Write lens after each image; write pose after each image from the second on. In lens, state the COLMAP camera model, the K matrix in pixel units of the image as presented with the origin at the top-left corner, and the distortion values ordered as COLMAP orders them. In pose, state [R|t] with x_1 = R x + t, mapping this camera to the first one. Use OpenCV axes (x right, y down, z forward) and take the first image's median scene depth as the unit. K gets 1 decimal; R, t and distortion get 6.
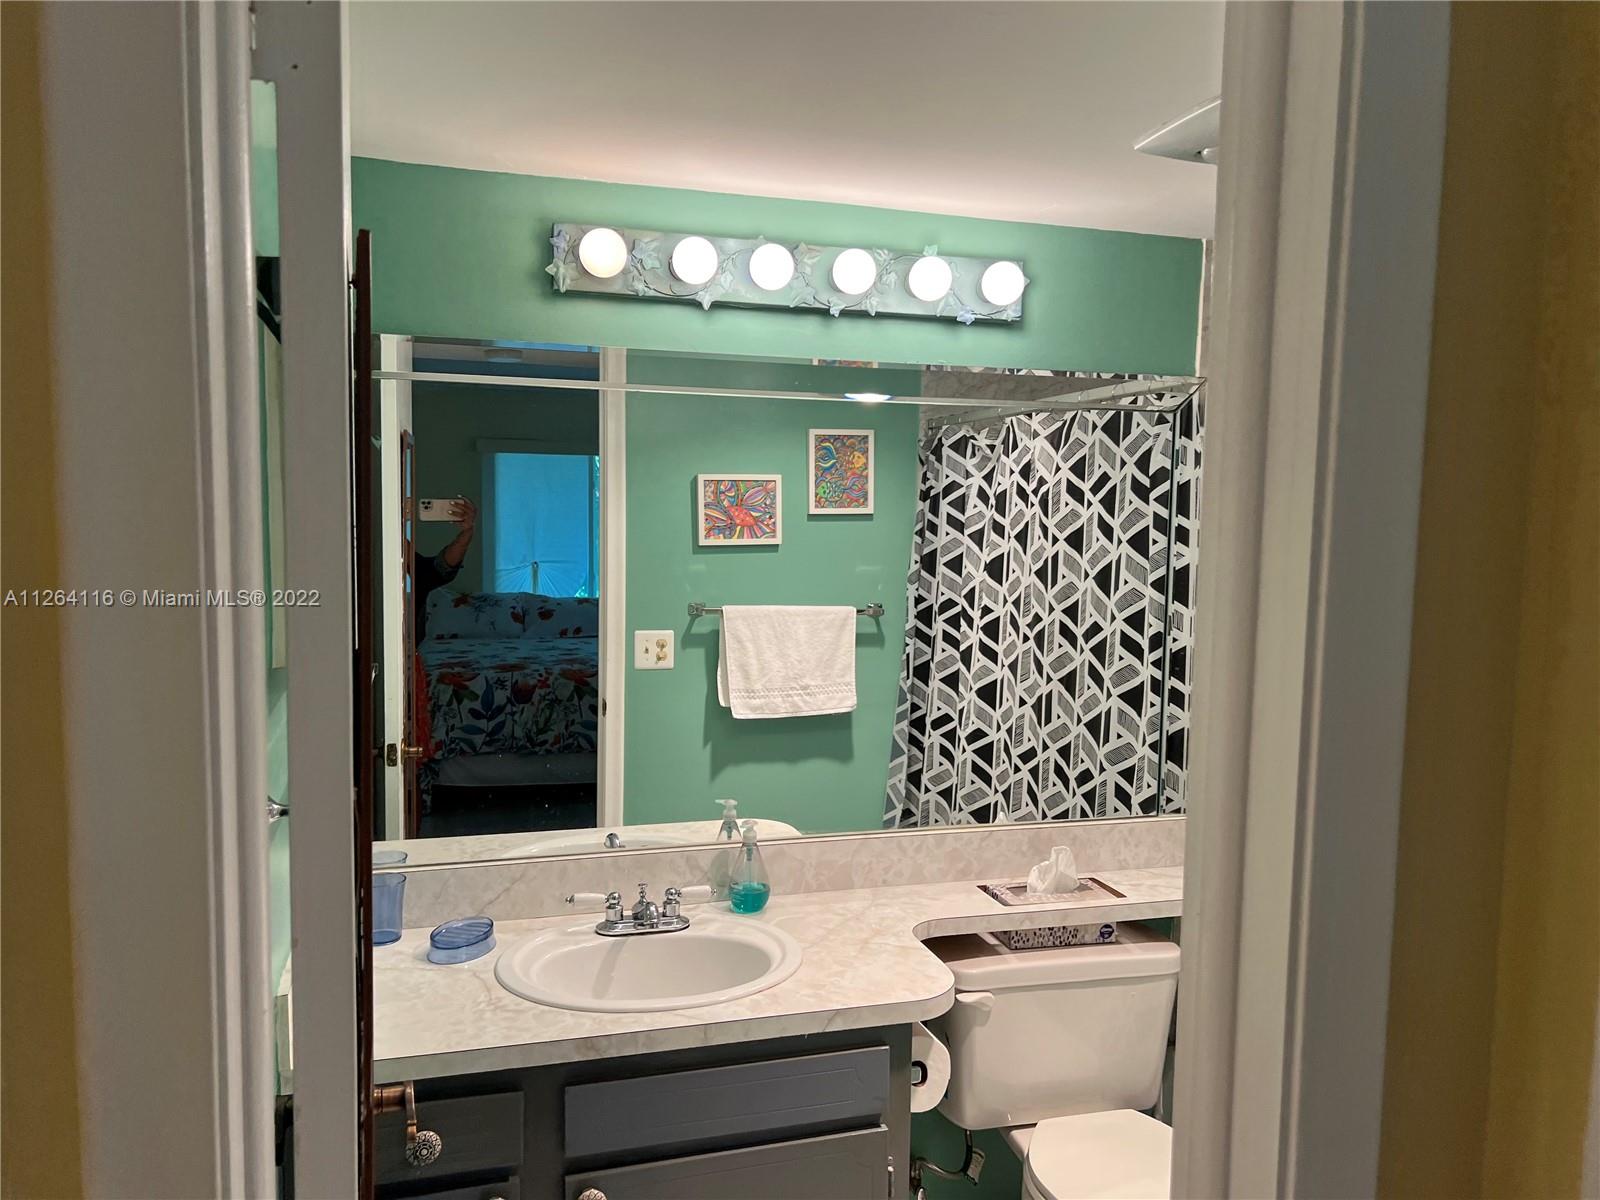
lens RADIAL K [[1197.5, 0, 793.2], [0, 1197.5, 597.5], [0, 0, 1]] dist [0.126788, -0.291801]
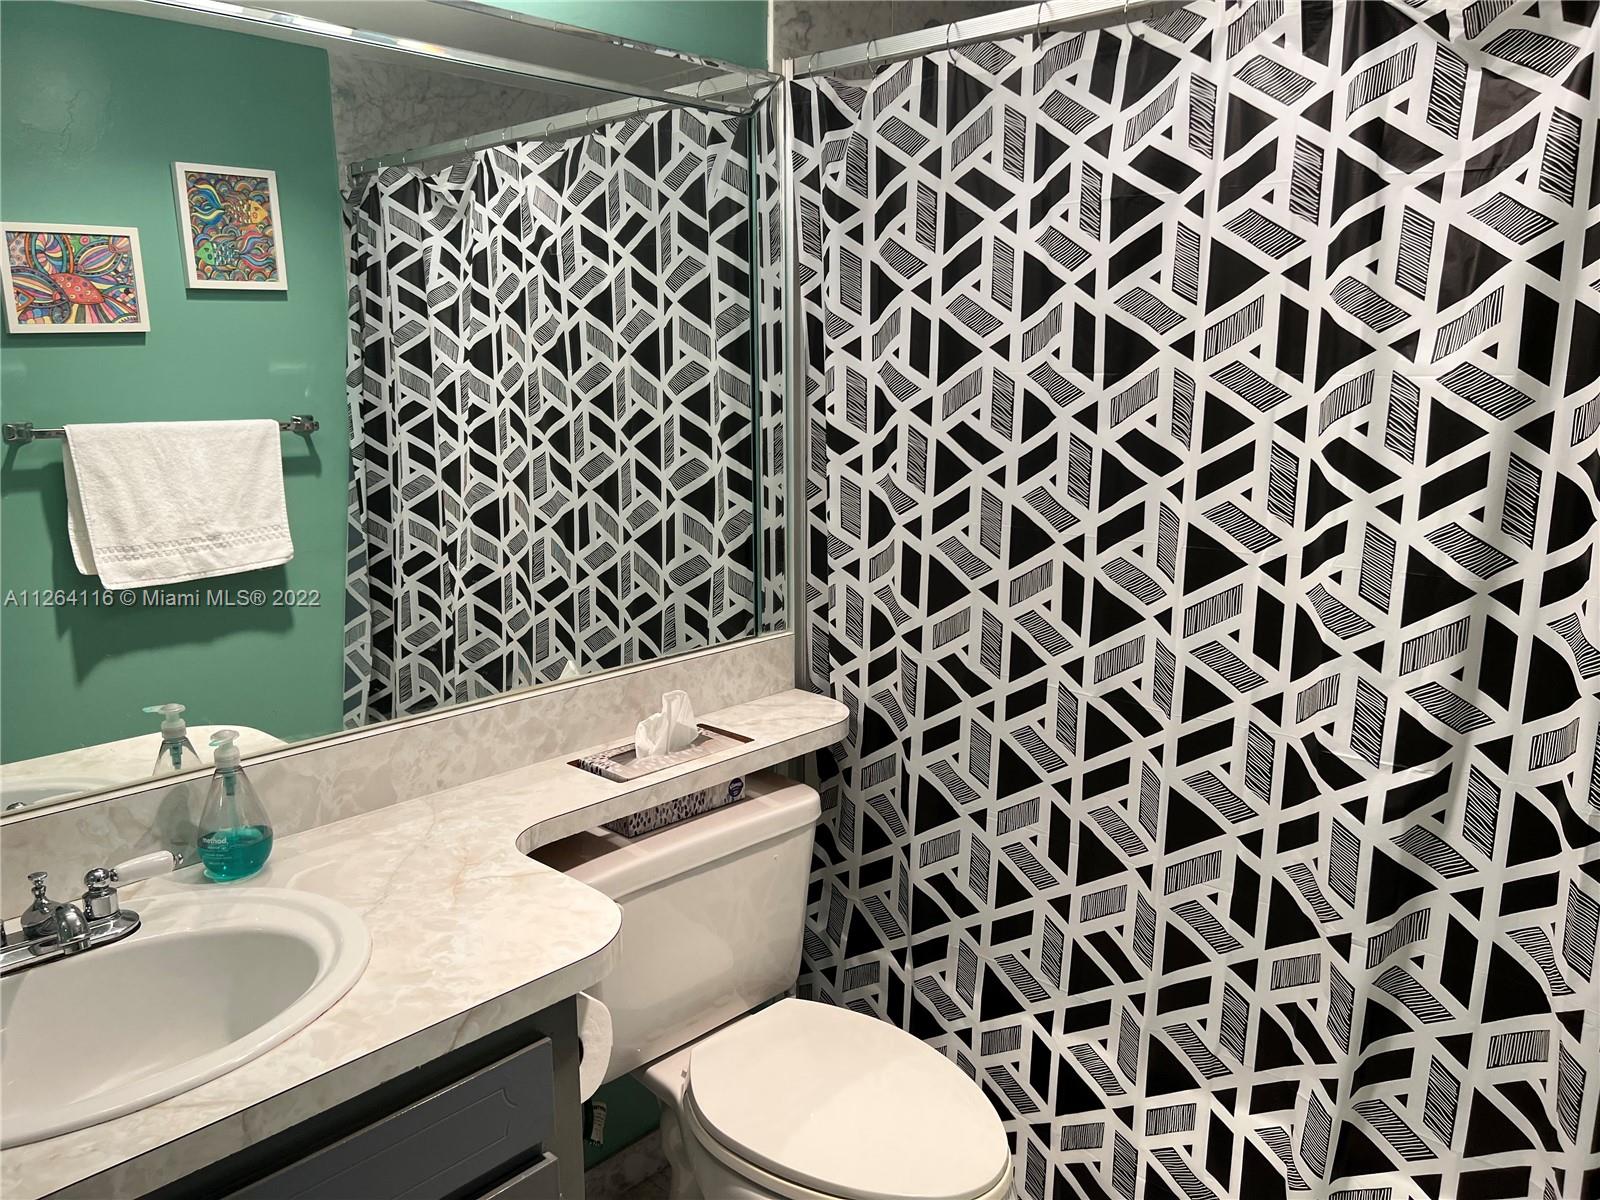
lens RADIAL K [[1218.5, 0, 801.3], [0, 1218.5, 580.4], [0, 0, 1]] dist [0.106979, -0.127288]
pose [[0.869940, -0.111260, 0.480443, -0.053513], [0.056482, 0.990286, 0.127056, 0.033172], [-0.489913, -0.083395, 0.867773, 0.228087]]
